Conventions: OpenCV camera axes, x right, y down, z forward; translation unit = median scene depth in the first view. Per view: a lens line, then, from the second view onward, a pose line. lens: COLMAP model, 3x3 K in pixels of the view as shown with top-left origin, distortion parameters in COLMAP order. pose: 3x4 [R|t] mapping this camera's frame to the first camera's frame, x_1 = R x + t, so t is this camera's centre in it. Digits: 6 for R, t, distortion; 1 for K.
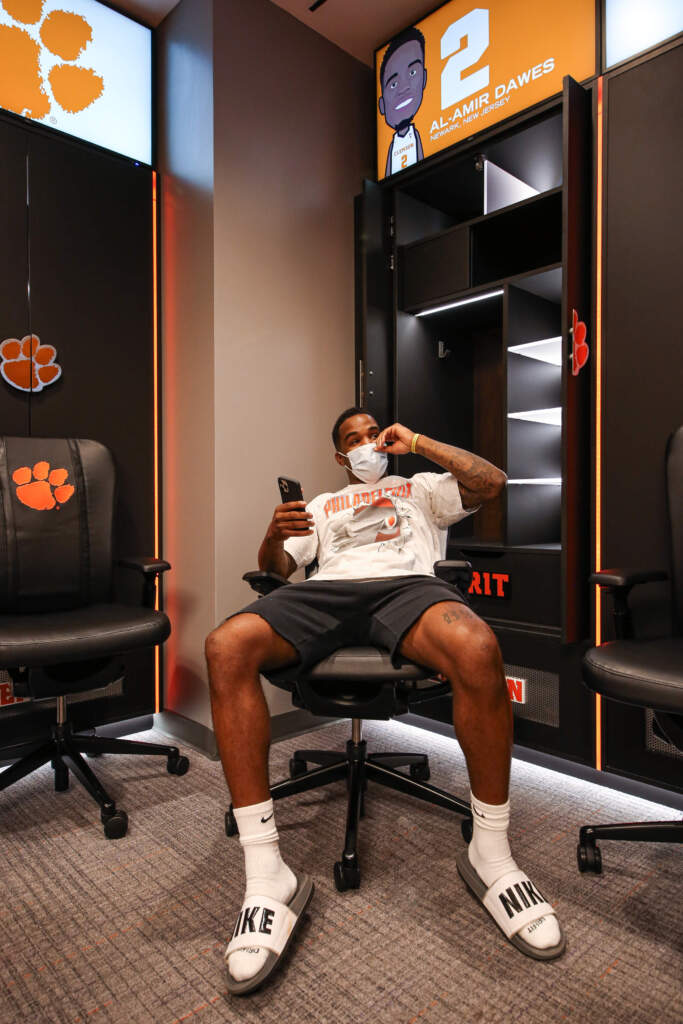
lens RADIAL K [[656.4, 0, 341.5], [0, 656.4, 512.0], [0, 0, 1]] dist [0.034926, -0.015586]
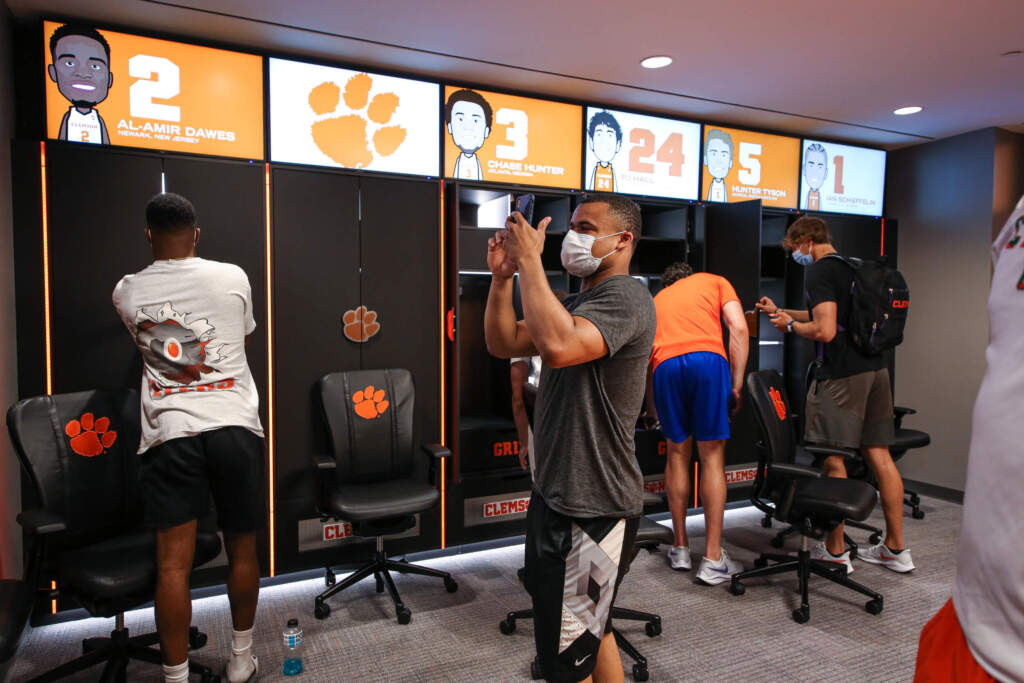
lens RADIAL K [[678.5, 0, 509.1], [0, 678.5, 339.0], [0, 0, 1]] dist [0.018622, -0.002351]
pose [[0.302765, -0.029567, 0.952606, -0.943336], [0.006674, 0.999560, 0.028903, -0.231681], [-0.953042, -0.002393, 0.302829, -0.079848]]
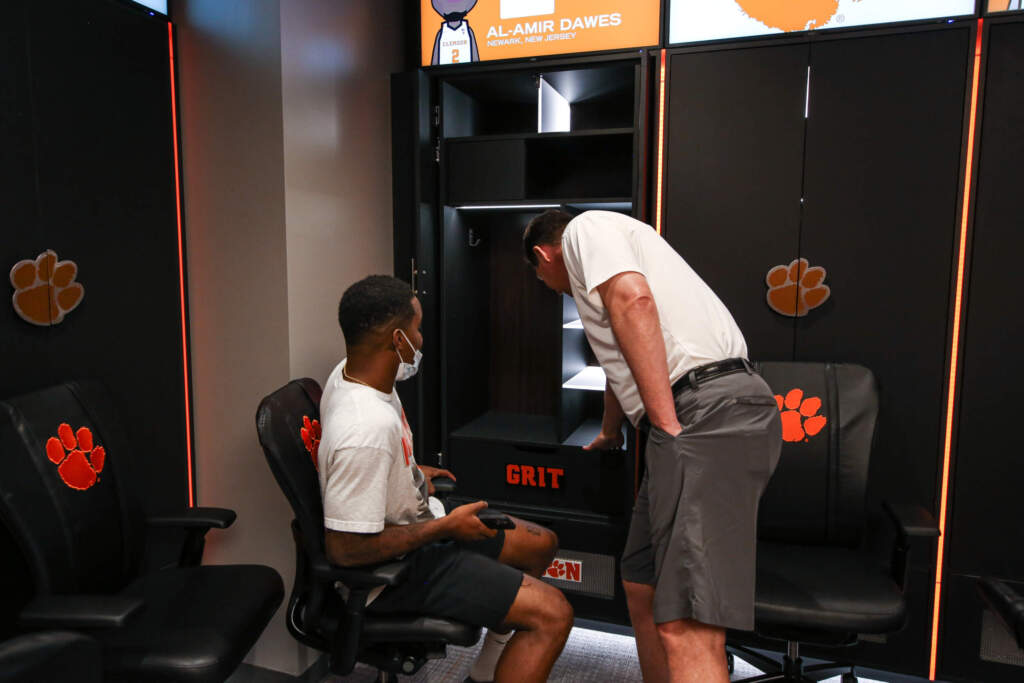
lens RADIAL K [[690.6, 0, 511.9], [0, 690.6, 341.9], [0, 0, 1]] dist [0.015898, 0.000098]
pose [[0.881888, -0.043498, 0.469449, -0.372403], [-0.005613, 0.994695, 0.102711, -0.245377], [-0.471426, -0.093215, 0.876965, 0.032662]]
